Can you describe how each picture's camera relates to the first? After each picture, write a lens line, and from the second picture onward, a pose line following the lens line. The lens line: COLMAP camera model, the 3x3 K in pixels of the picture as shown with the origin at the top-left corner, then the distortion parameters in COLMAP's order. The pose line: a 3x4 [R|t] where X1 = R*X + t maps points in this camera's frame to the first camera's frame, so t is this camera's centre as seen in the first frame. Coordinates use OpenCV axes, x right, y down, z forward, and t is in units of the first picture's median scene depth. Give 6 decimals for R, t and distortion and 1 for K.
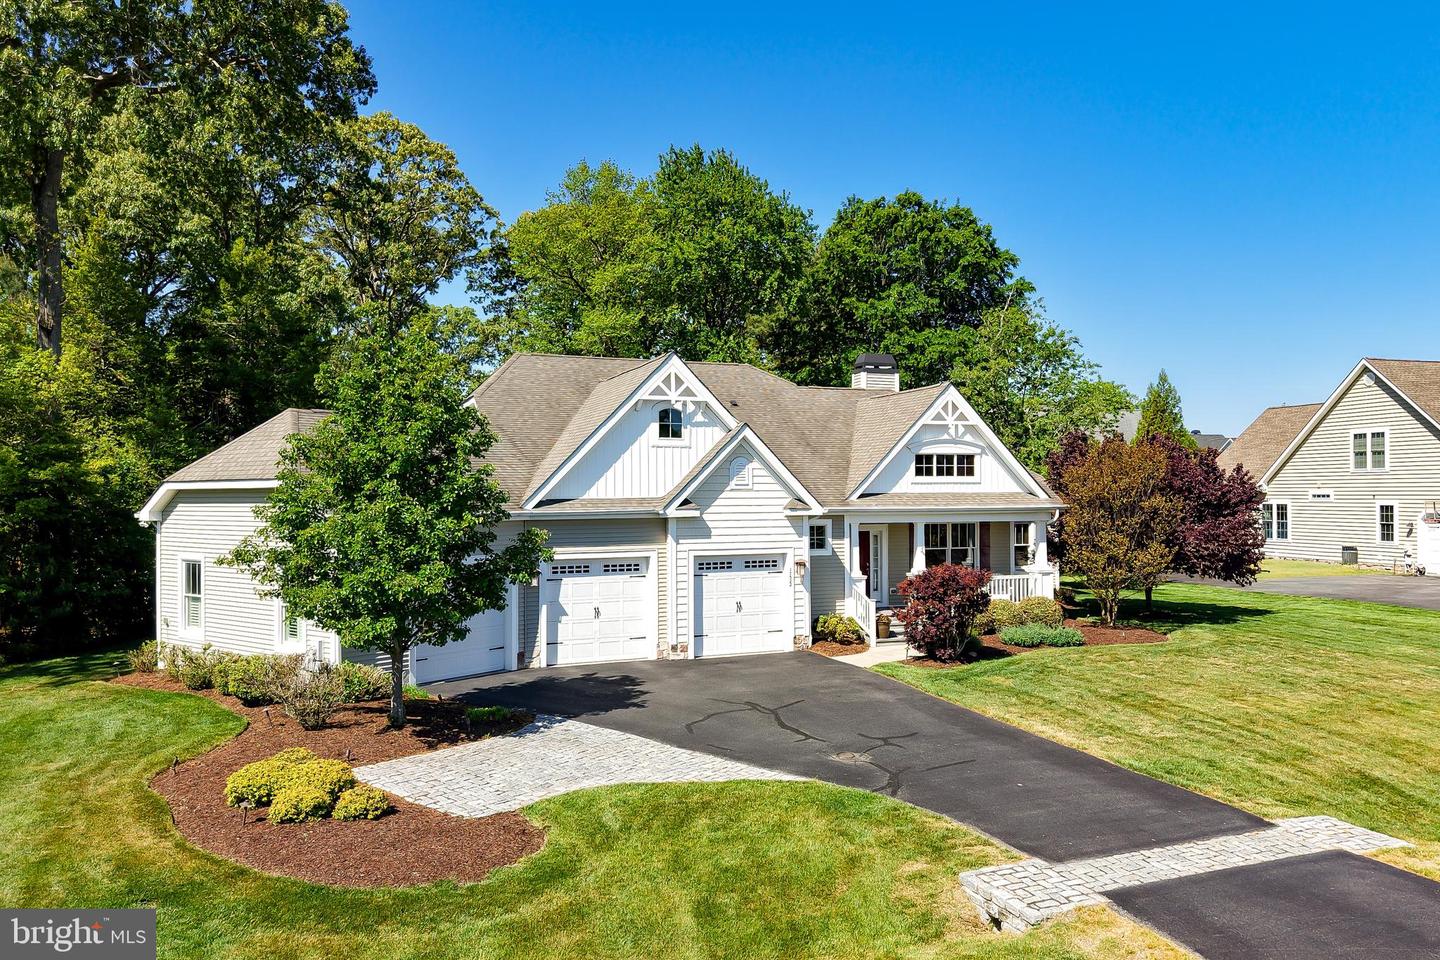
lens RADIAL K [[1104.6, 0, 788.0], [0, 1104.6, 477.2], [0, 0, 1]] dist [0.037979, -0.005106]
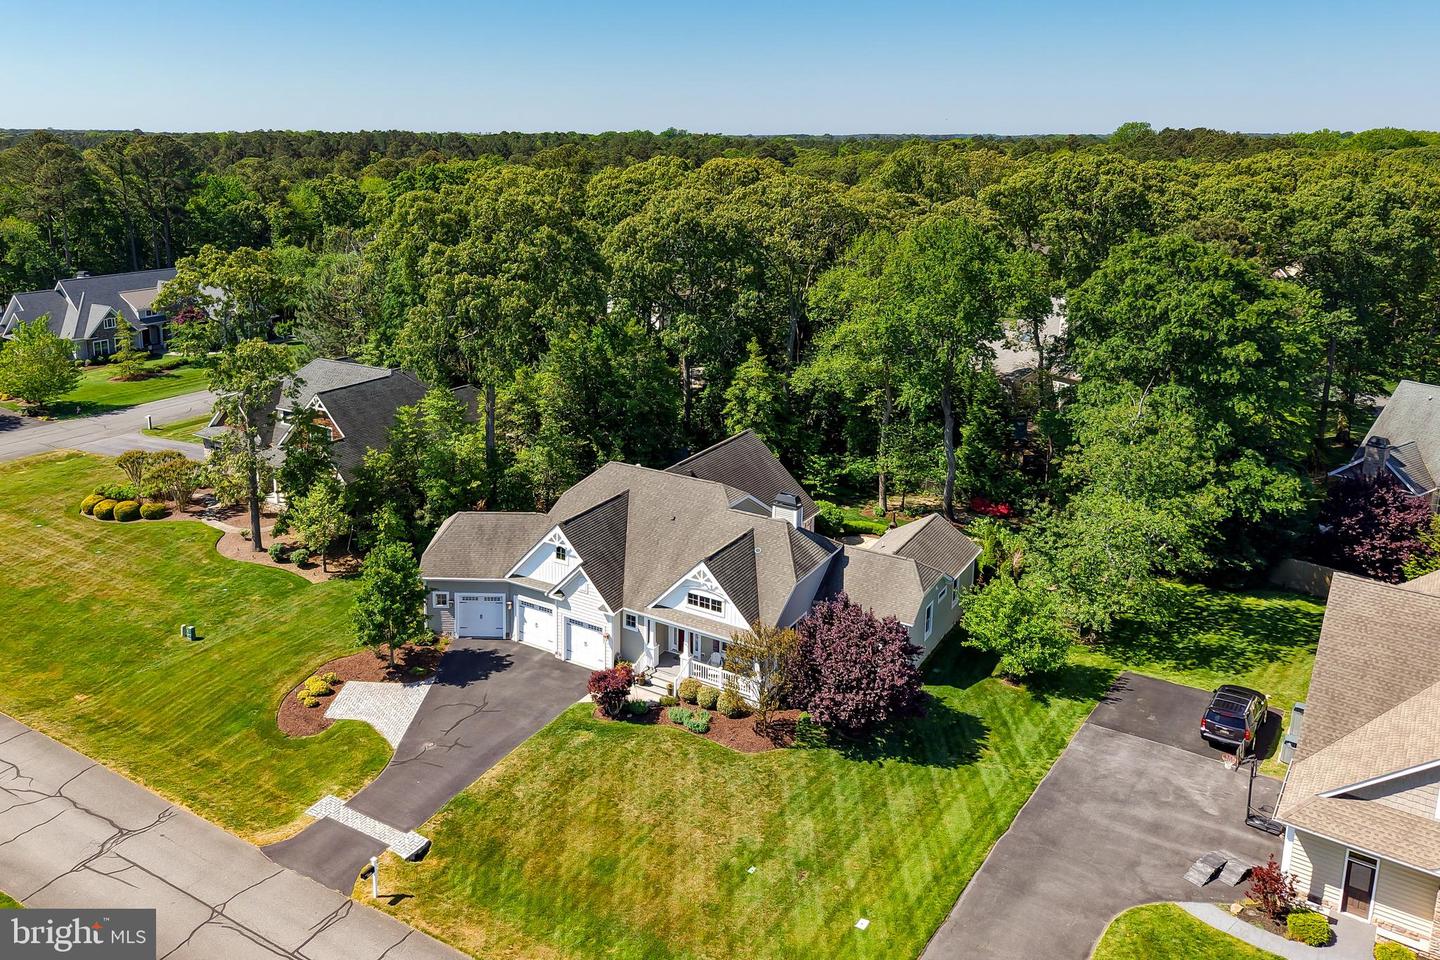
lens RADIAL K [[1105.3, 0, 629.6], [0, 1105.3, 336.3], [0, 0, 1]] dist [0.042460, -0.026134]
pose [[0.562172, 0.159565, -0.811481, 1.643563], [0.003210, 0.980782, 0.195079, -0.880672], [0.827014, -0.112272, 0.550857, -0.028127]]
